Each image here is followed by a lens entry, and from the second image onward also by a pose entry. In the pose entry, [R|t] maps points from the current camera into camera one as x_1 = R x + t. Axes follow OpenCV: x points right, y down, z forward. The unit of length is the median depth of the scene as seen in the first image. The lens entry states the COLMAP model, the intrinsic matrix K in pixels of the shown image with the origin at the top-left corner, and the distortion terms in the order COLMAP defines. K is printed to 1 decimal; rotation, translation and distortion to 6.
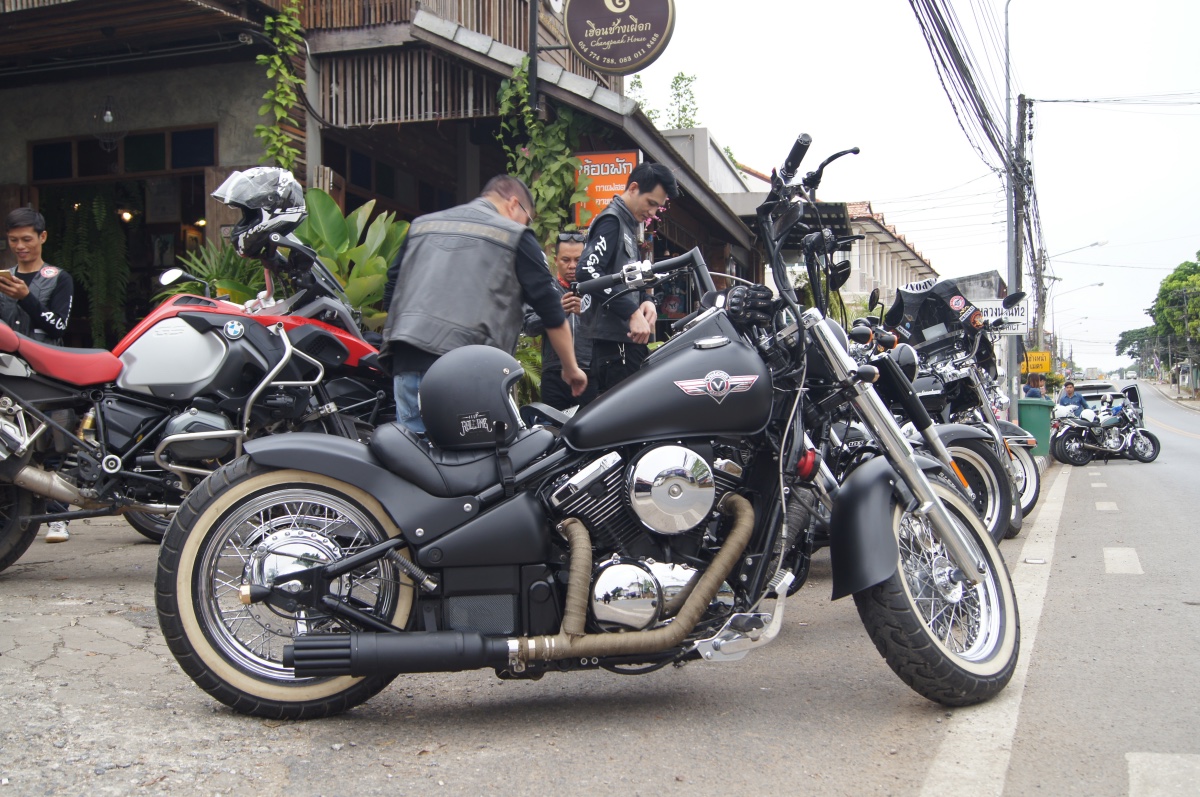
lens RADIAL K [[1235.2, 0, 598.8], [0, 1235.2, 403.8], [0, 0, 1]] dist [-0.050621, 0.000000]
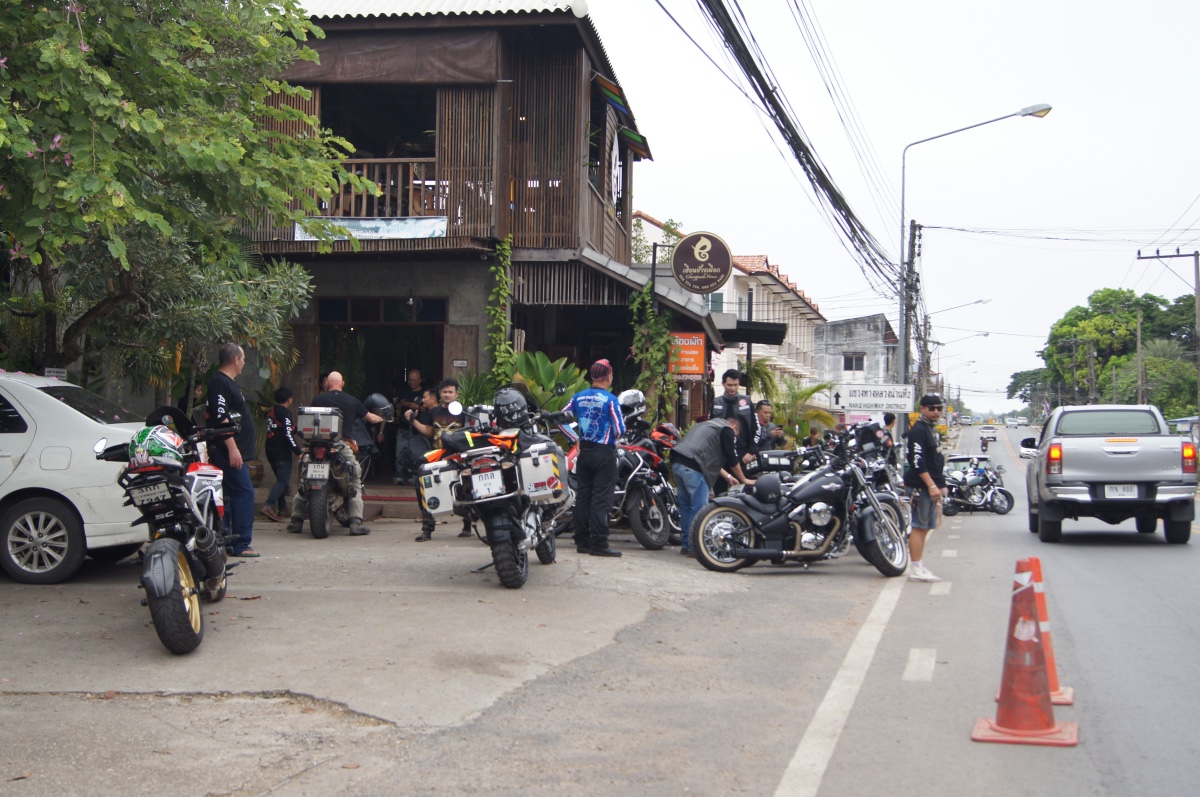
lens RADIAL K [[1459.0, 0, 600.3], [0, 1459.0, 398.5], [0, 0, 1]] dist [-0.040926, 0.000000]
pose [[0.991625, 0.032977, 0.124866, -0.380656], [-0.029858, 0.999196, -0.026768, -0.047004], [-0.125649, 0.022816, 0.991812, -1.084017]]
